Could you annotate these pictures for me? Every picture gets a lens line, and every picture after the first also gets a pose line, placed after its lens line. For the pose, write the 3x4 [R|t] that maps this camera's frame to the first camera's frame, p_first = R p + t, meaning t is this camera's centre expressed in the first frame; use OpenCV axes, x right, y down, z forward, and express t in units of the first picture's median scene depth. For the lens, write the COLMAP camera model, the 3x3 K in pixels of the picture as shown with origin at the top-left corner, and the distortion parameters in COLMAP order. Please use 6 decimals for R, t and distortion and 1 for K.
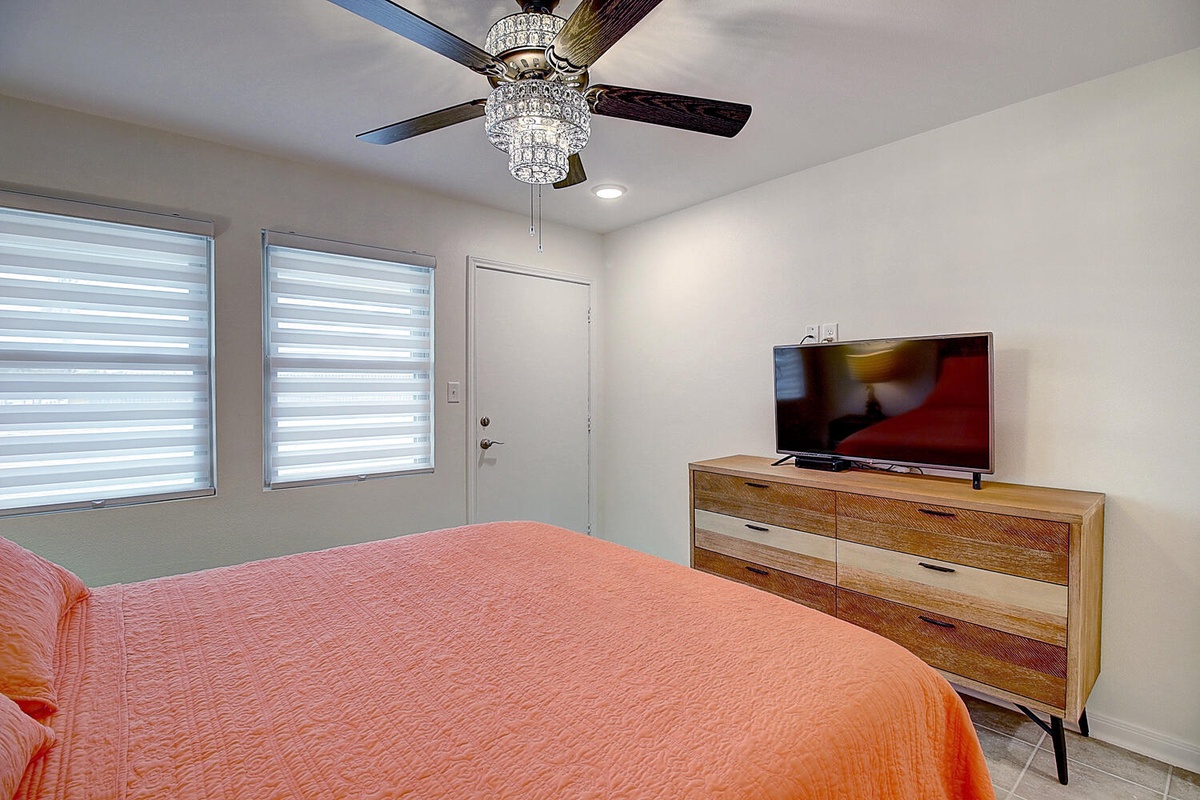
lens RADIAL K [[551.2, 0, 602.6], [0, 551.2, 394.5], [0, 0, 1]] dist [0.000835, -0.009878]
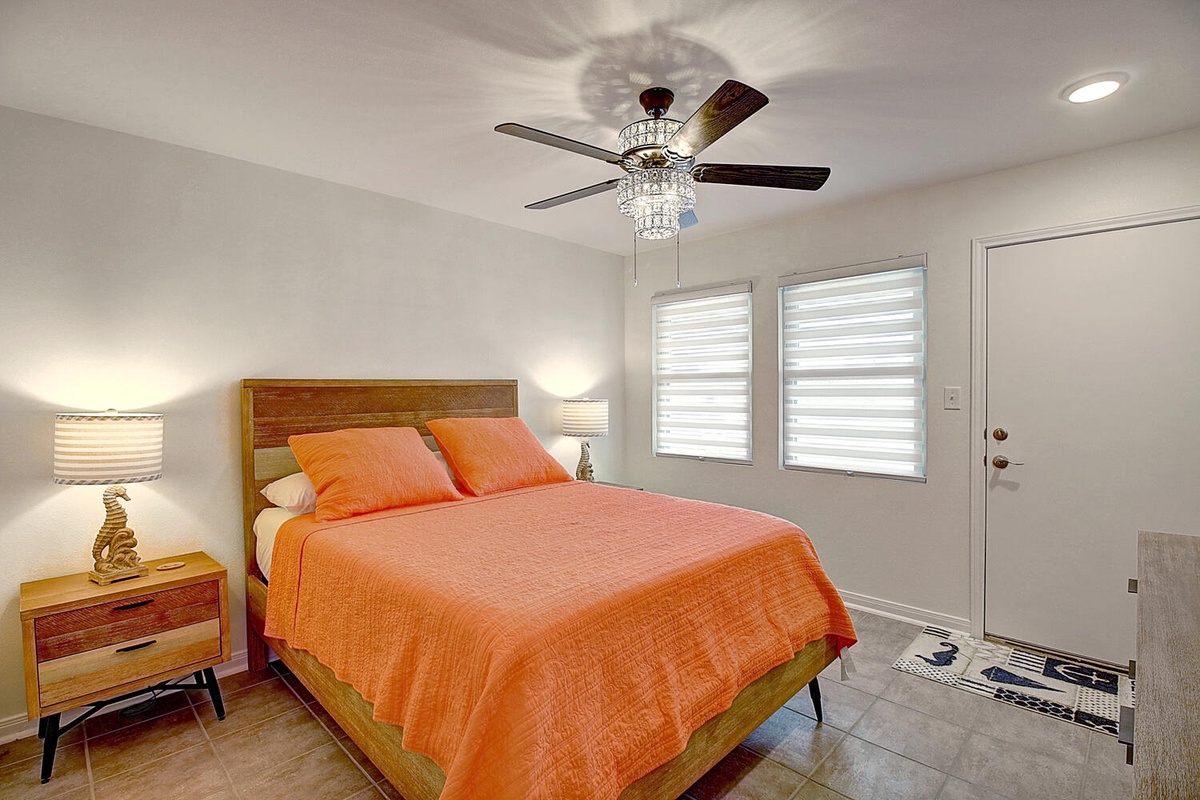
lens RADIAL K [[551.2, 0, 602.6], [0, 551.2, 394.5], [0, 0, 1]] dist [0.000835, -0.009878]
pose [[0.055258, 0.003860, -0.998465, 0.777396], [-0.007349, 0.999967, 0.003459, -0.011027], [0.998445, 0.007146, 0.055285, 0.519991]]
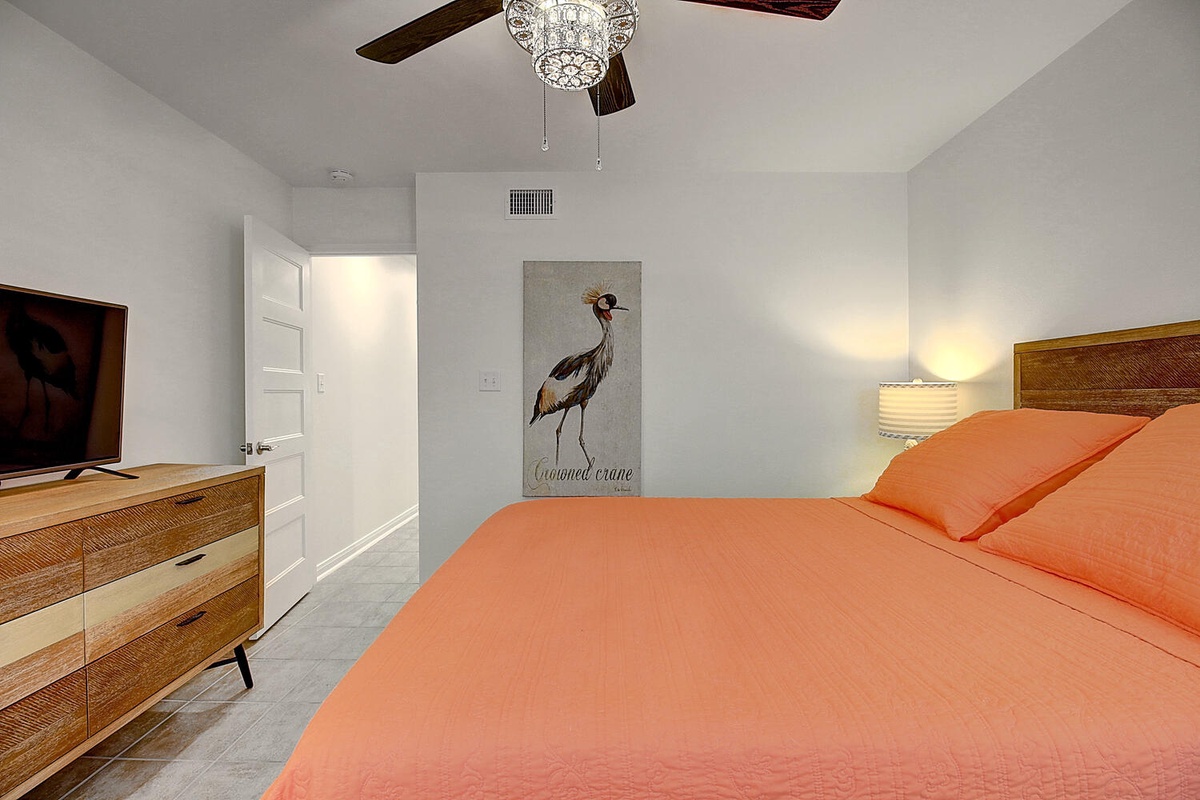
lens RADIAL K [[551.2, 0, 602.6], [0, 551.2, 394.5], [0, 0, 1]] dist [0.000835, -0.009878]
pose [[-0.748637, -0.000691, 0.662980, -0.433278], [0.014135, 0.999756, 0.017003, 0.026238], [-0.662829, 0.022100, -0.748444, 1.021893]]
